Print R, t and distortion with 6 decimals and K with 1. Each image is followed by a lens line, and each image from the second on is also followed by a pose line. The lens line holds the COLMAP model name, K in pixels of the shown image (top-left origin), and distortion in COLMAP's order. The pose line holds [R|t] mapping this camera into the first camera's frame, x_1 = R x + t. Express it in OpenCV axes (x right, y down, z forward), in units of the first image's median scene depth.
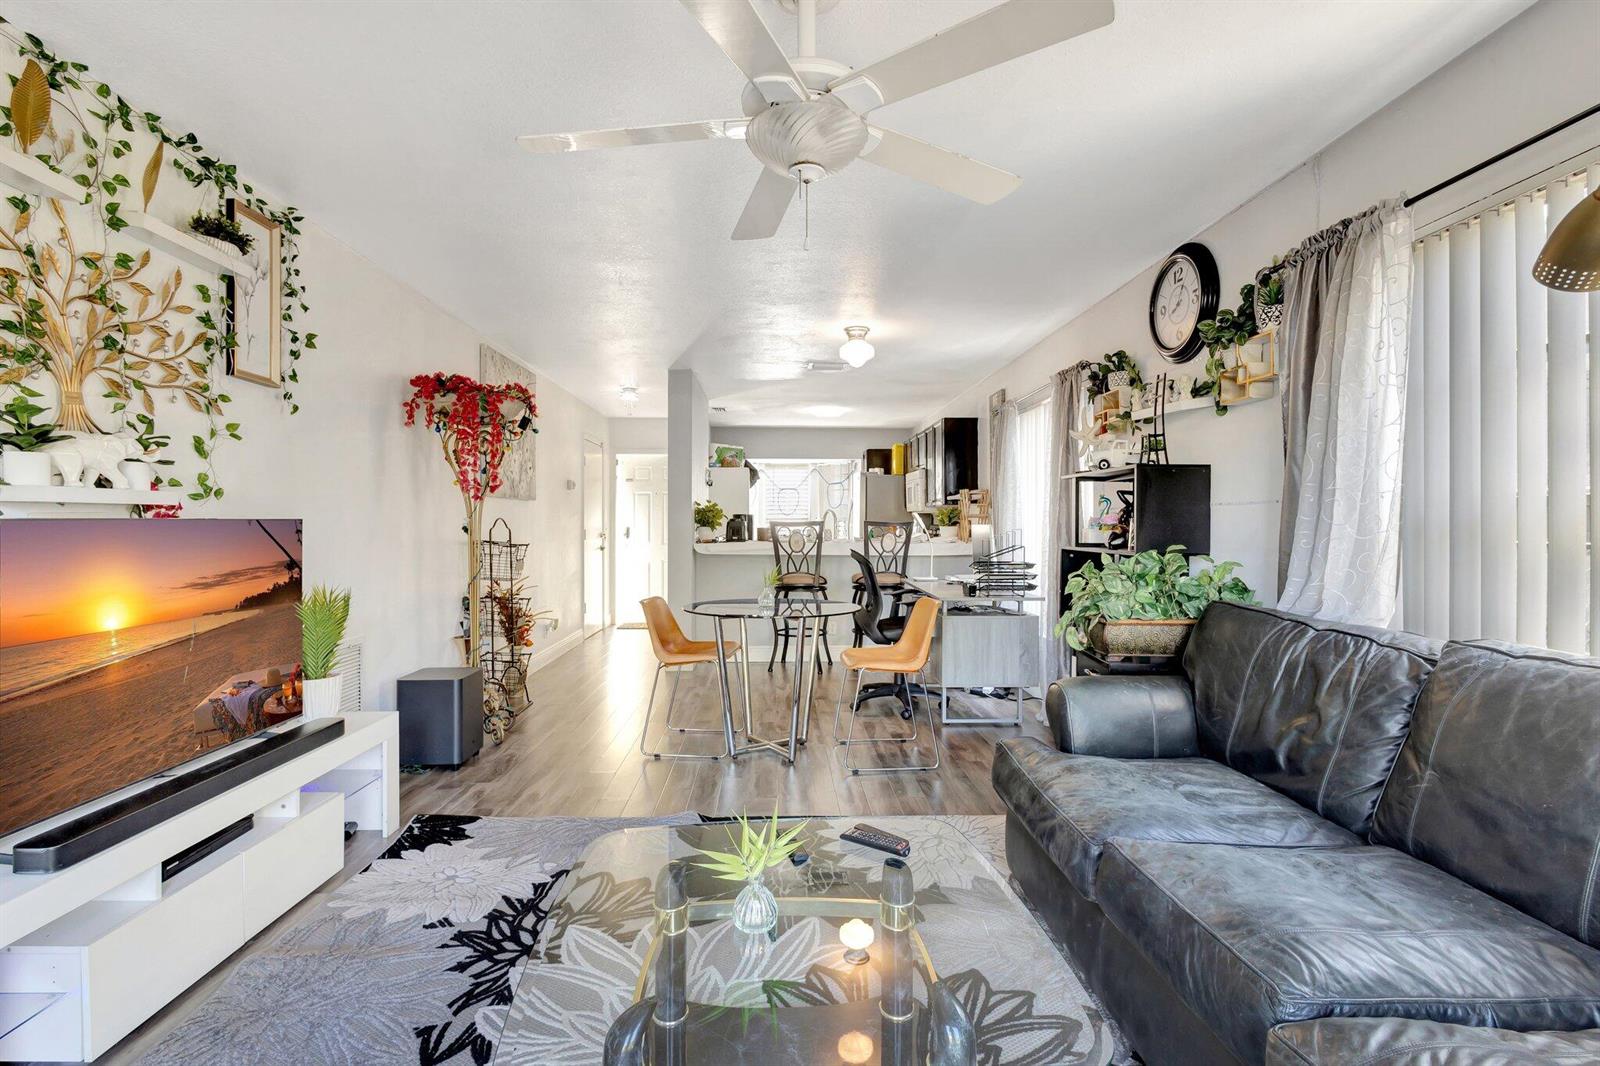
lens RADIAL K [[748.6, 0, 798.2], [0, 748.6, 527.6], [0, 0, 1]] dist [0.012746, 0.000283]
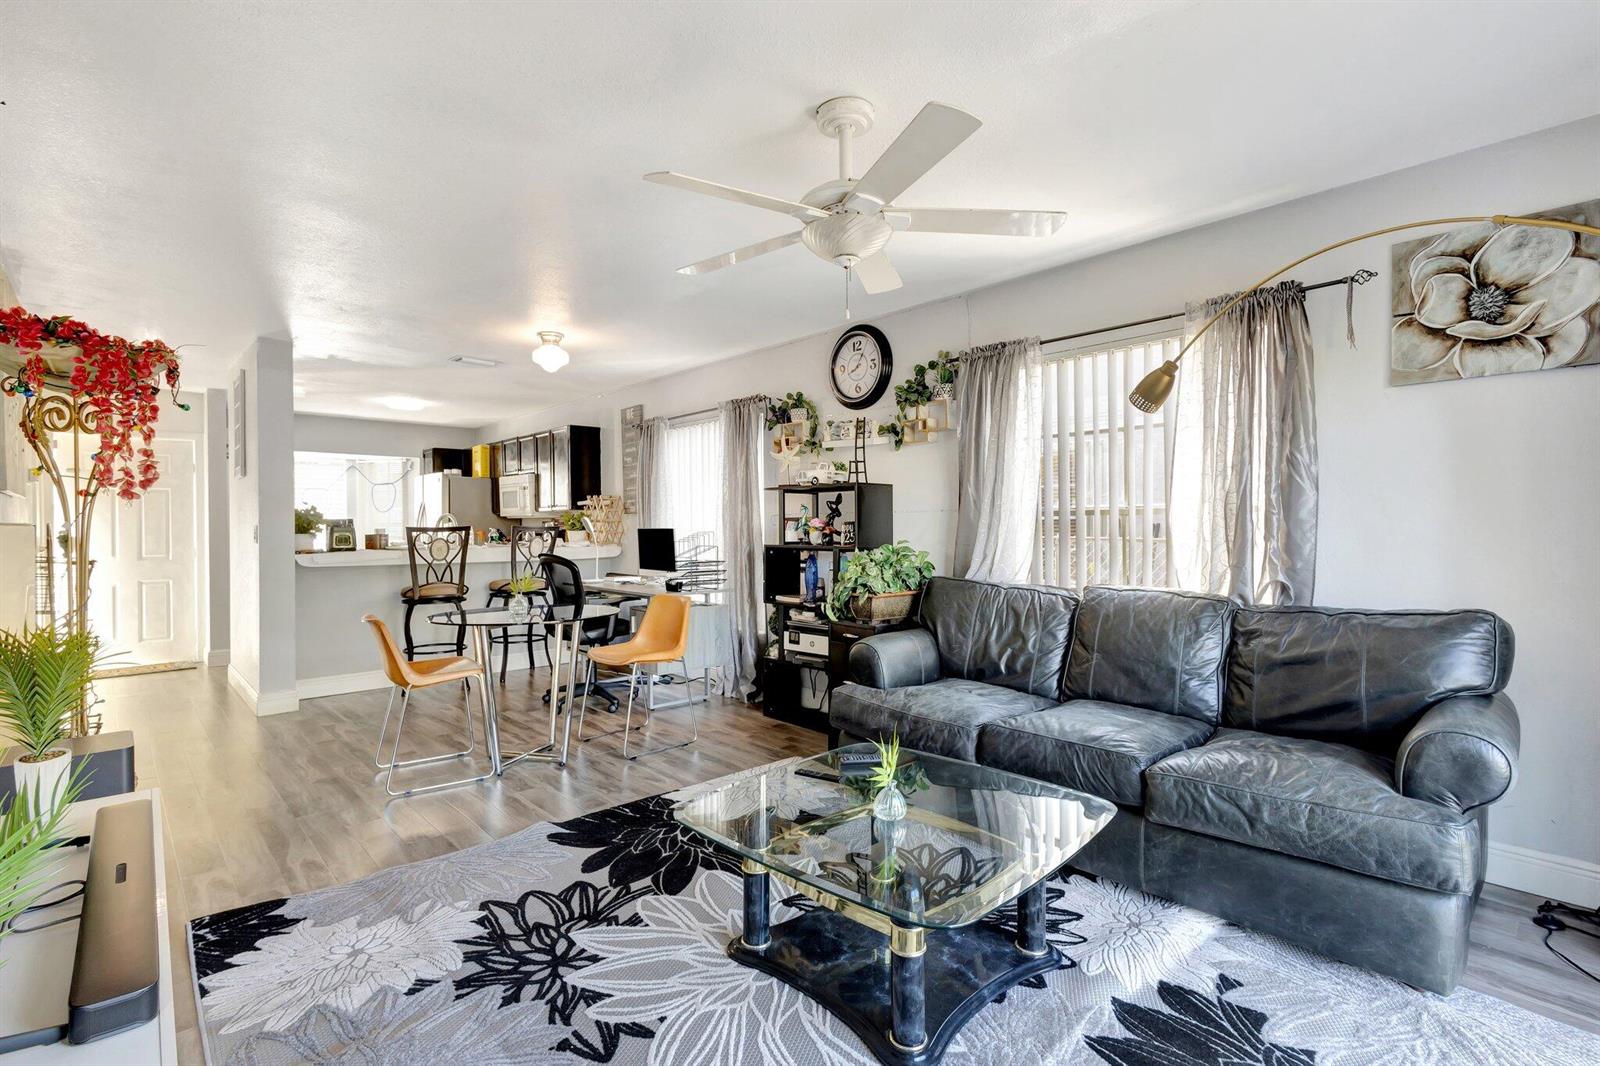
lens RADIAL K [[750.3, 0, 806.0], [0, 750.3, 533.0], [0, 0, 1]] dist [0.005762, 0.000919]
pose [[0.751452, -0.011341, 0.659690, -0.508269], [0.011264, 0.999927, 0.004360, 0.000988], [-0.659691, 0.004155, 0.751525, 0.031964]]
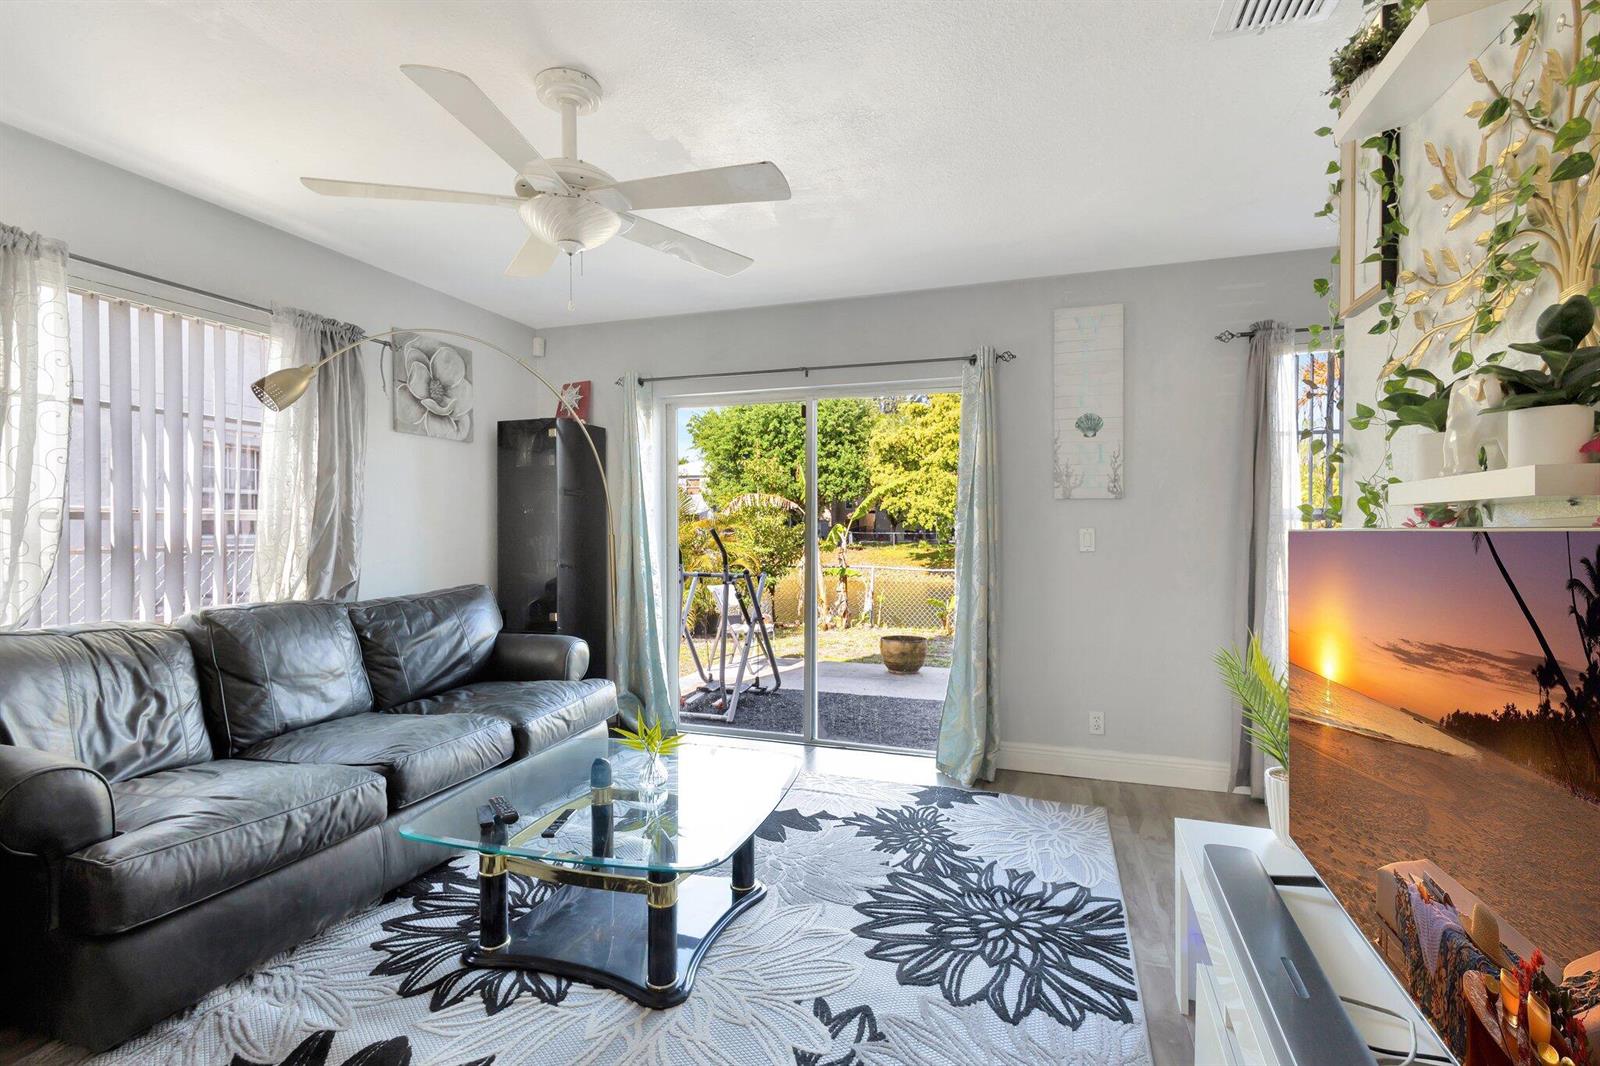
lens RADIAL K [[735.6, 0, 797.4], [0, 735.6, 528.0], [0, 0, 1]] dist [0.007021, -0.000679]
pose [[-0.937042, 0.000504, 0.349216, -0.420027], [0.003294, 0.999967, 0.007395, -0.011066], [-0.349201, 0.008079, -0.937013, 1.111545]]
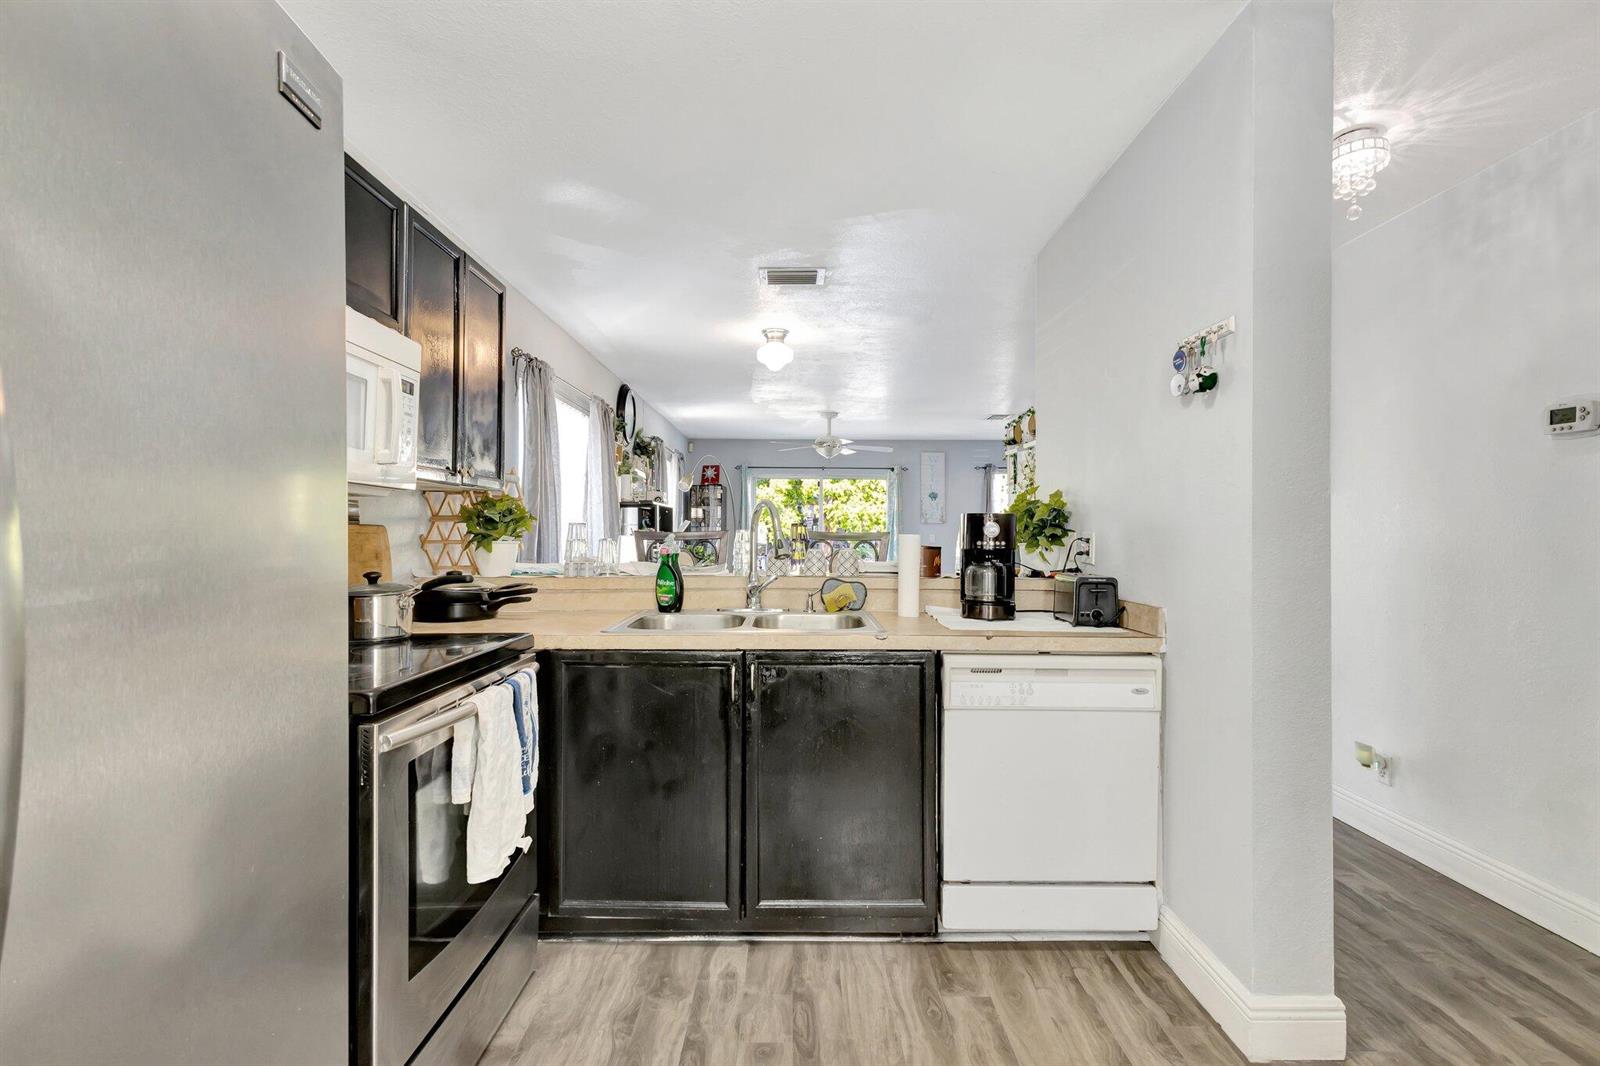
lens RADIAL K [[732.1, 0, 795.4], [0, 732.1, 527.3], [0, 0, 1]] dist [0.008530, -0.000285]
pose [[-0.999467, -0.003636, 0.032453, 0.030402], [-0.003718, 0.999990, -0.002485, -0.019404], [-0.032444, -0.002604, -0.999470, 2.964944]]
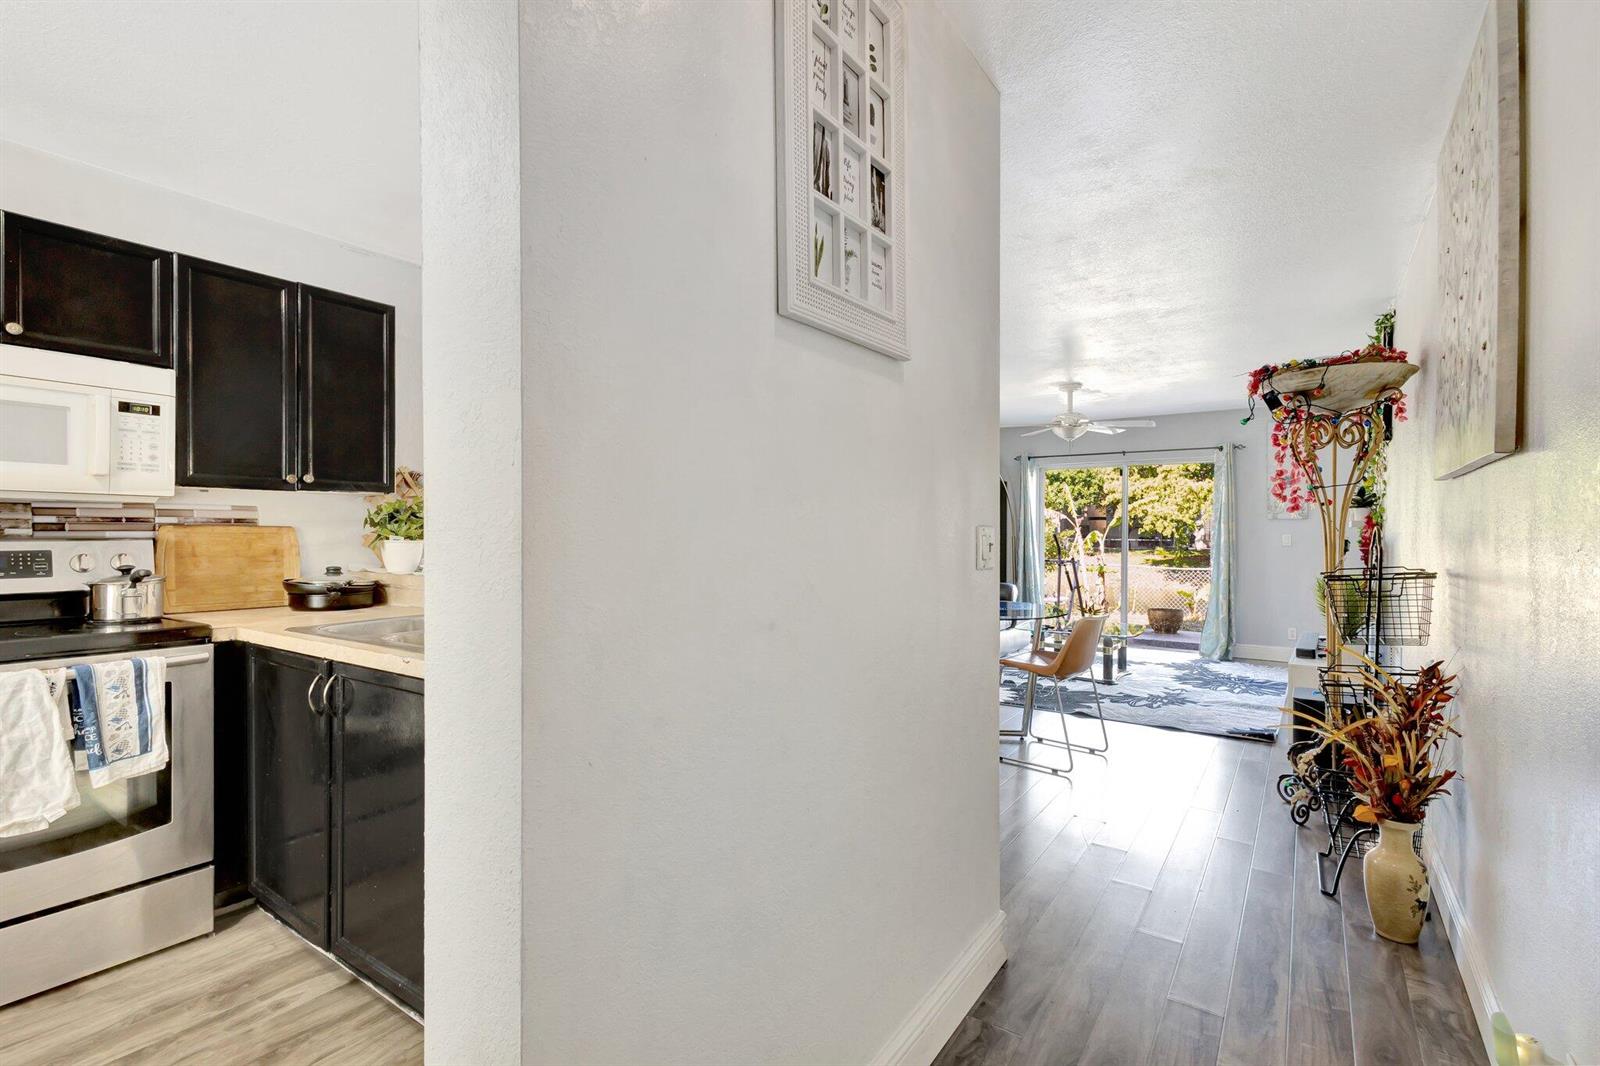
lens RADIAL K [[731.5, 0, 797.7], [0, 731.5, 536.2], [0, 0, 1]] dist [0.015769, -0.006503]
pose [[-0.802458, -0.004409, 0.596692, -0.582508], [0.001696, 0.999952, 0.009670, -0.017678], [-0.596706, 0.008772, -0.802412, 2.557699]]
